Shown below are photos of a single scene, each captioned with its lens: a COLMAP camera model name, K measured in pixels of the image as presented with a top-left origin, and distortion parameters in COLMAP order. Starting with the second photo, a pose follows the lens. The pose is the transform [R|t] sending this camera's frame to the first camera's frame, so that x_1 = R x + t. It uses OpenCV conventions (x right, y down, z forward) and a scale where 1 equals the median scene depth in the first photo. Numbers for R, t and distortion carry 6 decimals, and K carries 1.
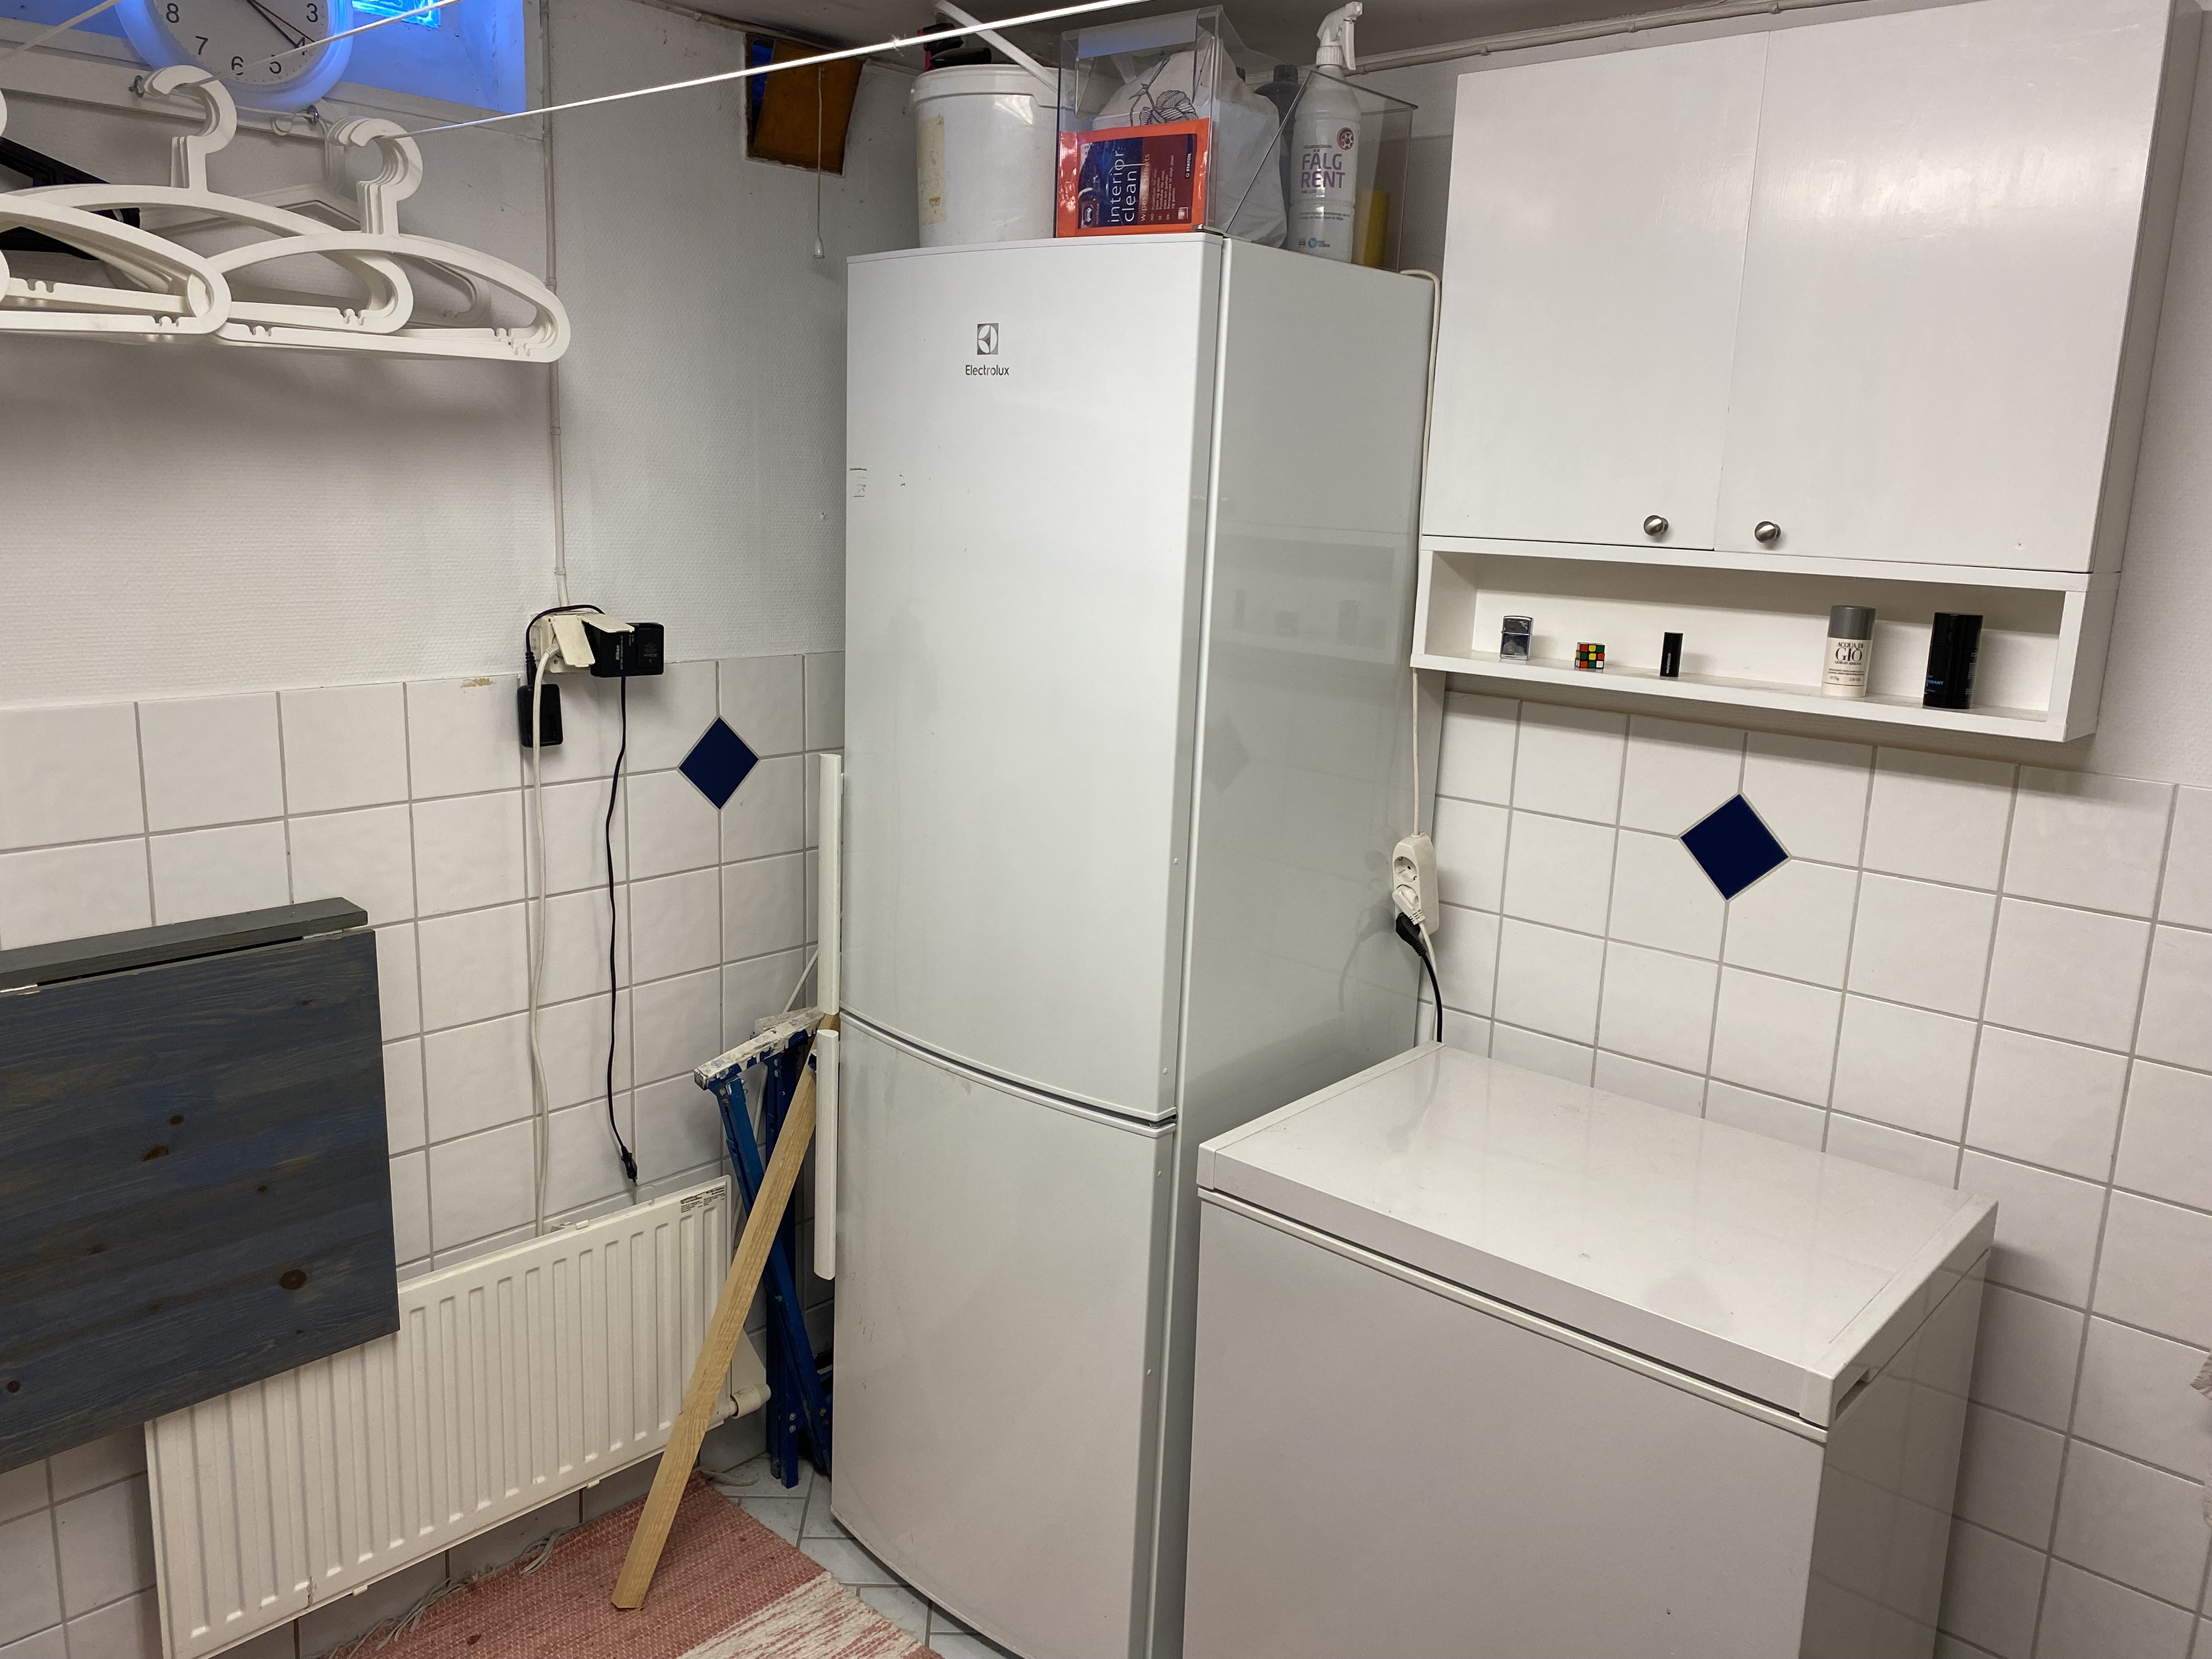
lens RADIAL K [[1686.4, 0, 1106.0], [0, 1686.4, 829.5], [0, 0, 1]] dist [0.007305, -0.016132]
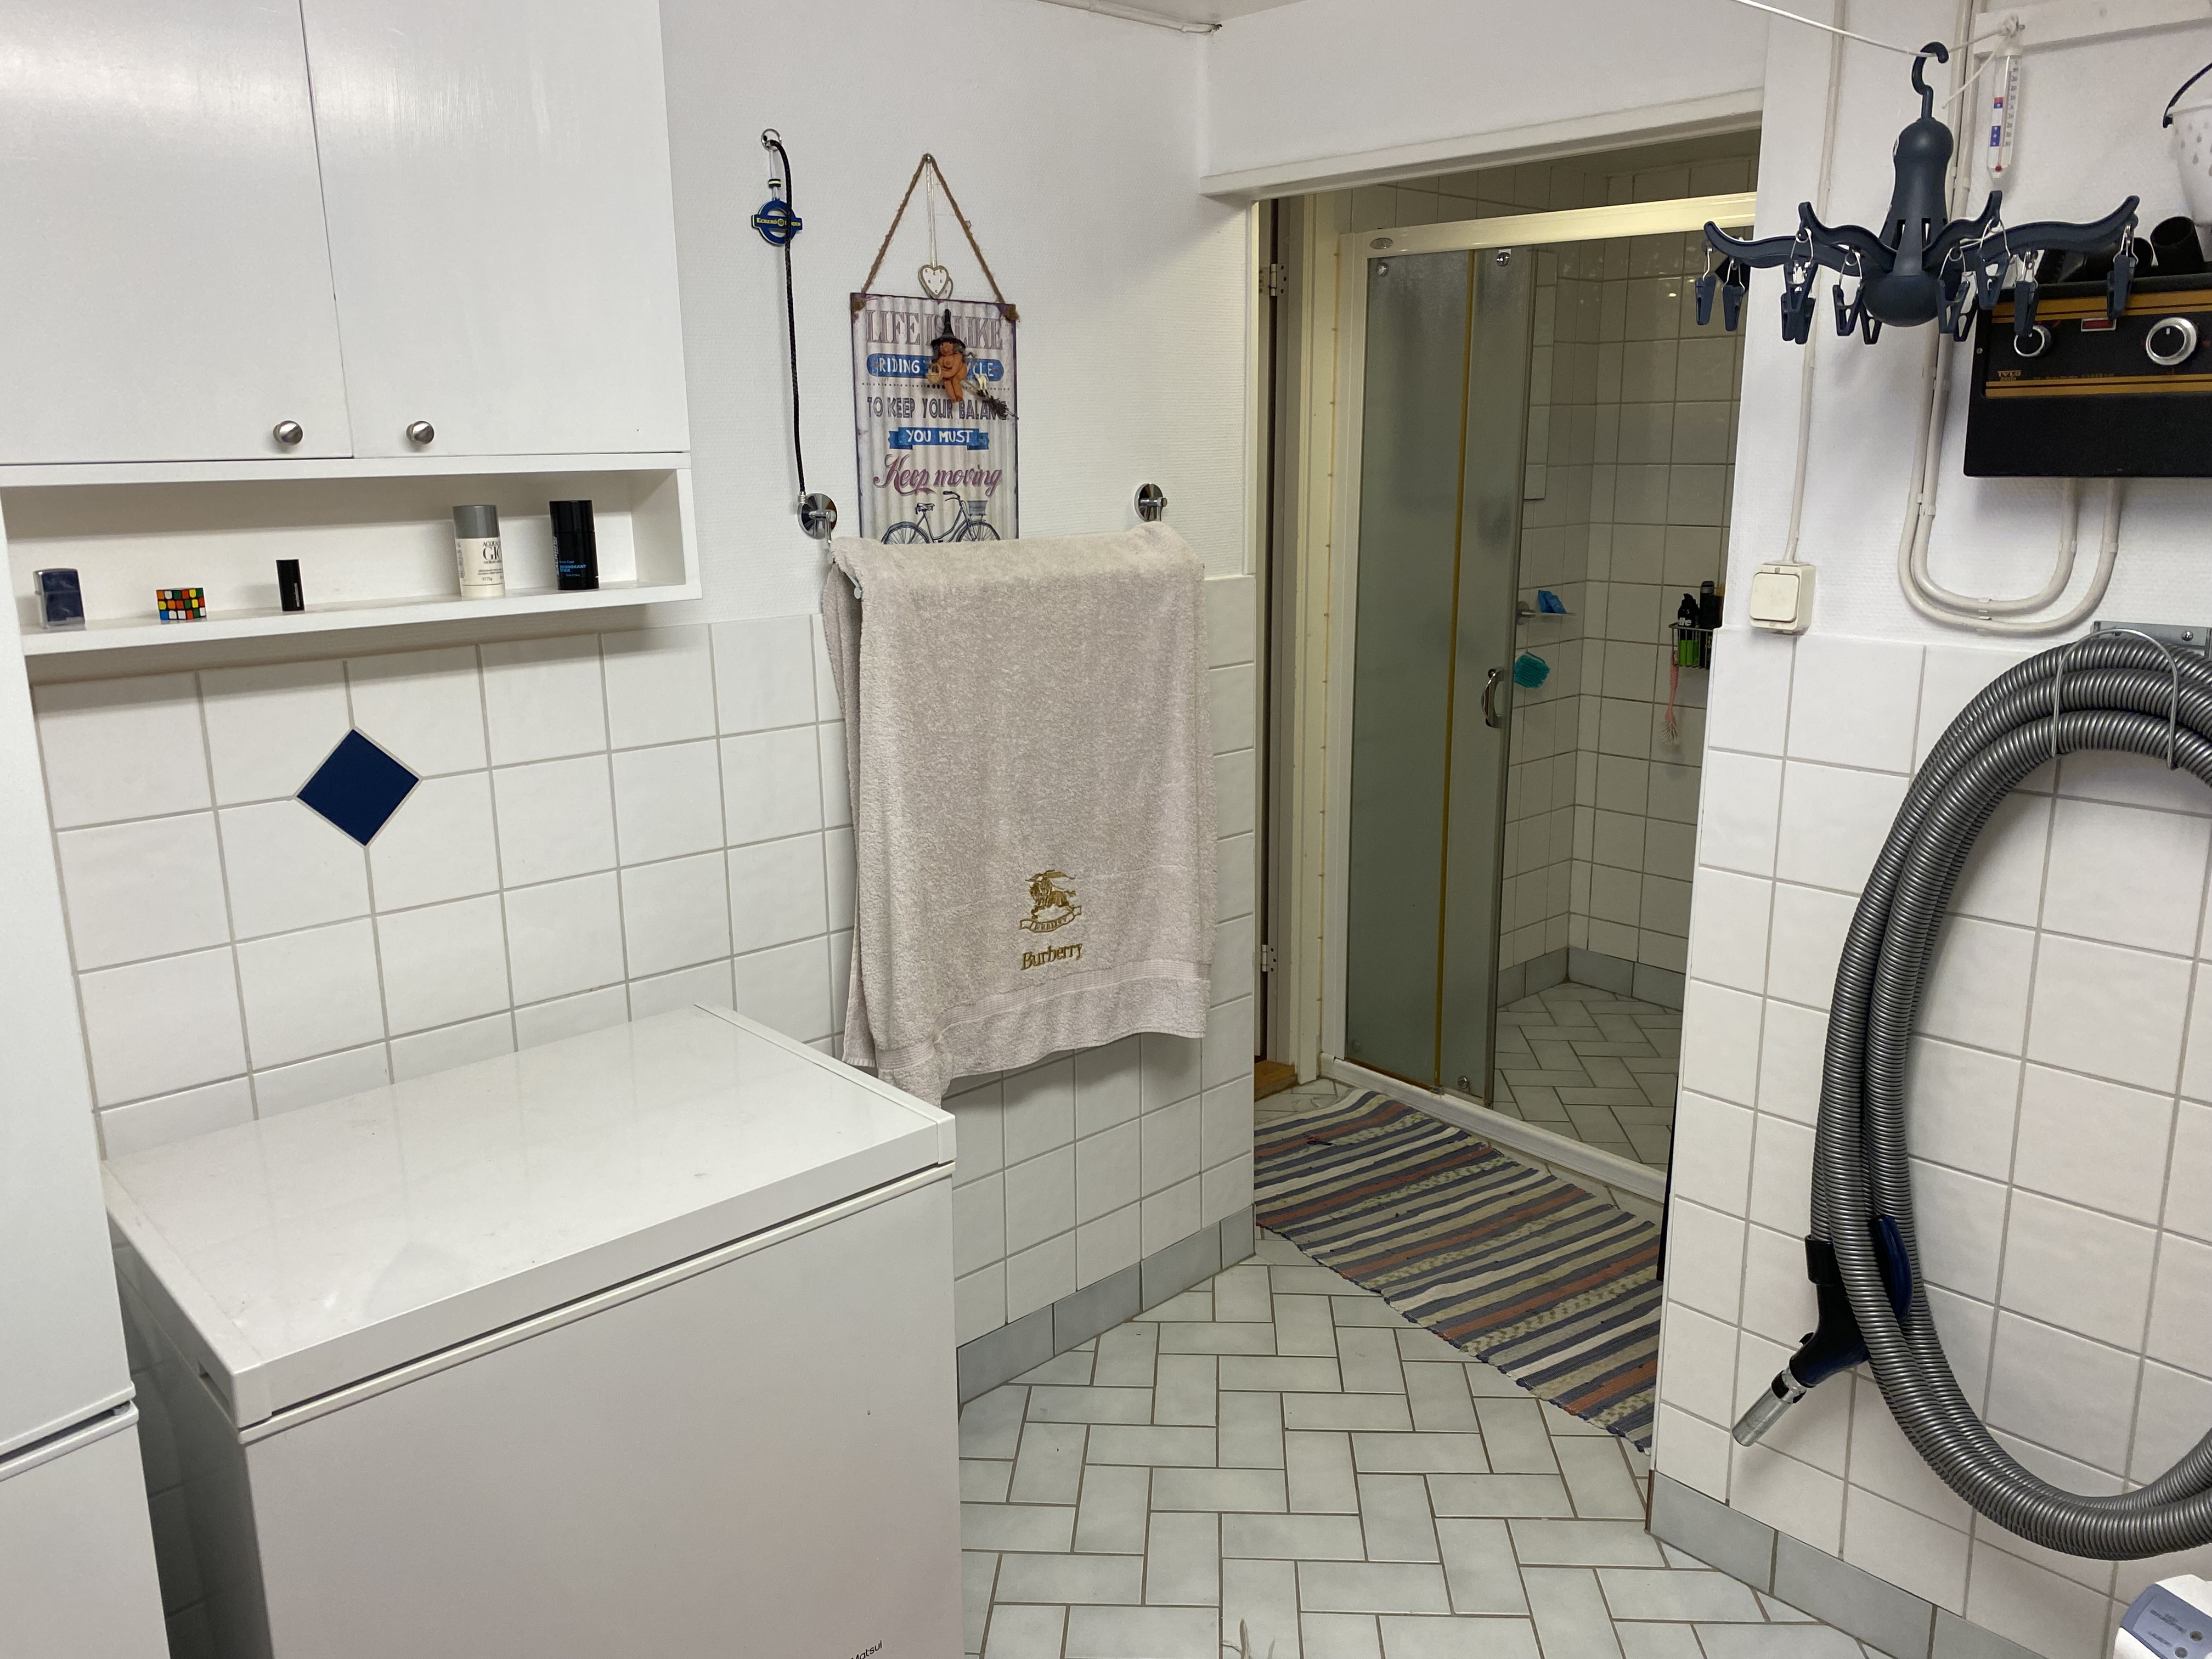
lens RADIAL K [[1686.4, 0, 1106.0], [0, 1686.4, 829.5], [0, 0, 1]] dist [0.007305, -0.016132]
pose [[0.094853, -0.273055, 0.957311, -0.475851], [0.212434, 0.945048, 0.248509, -0.111297], [-0.972561, 0.179793, 0.147647, 0.495355]]
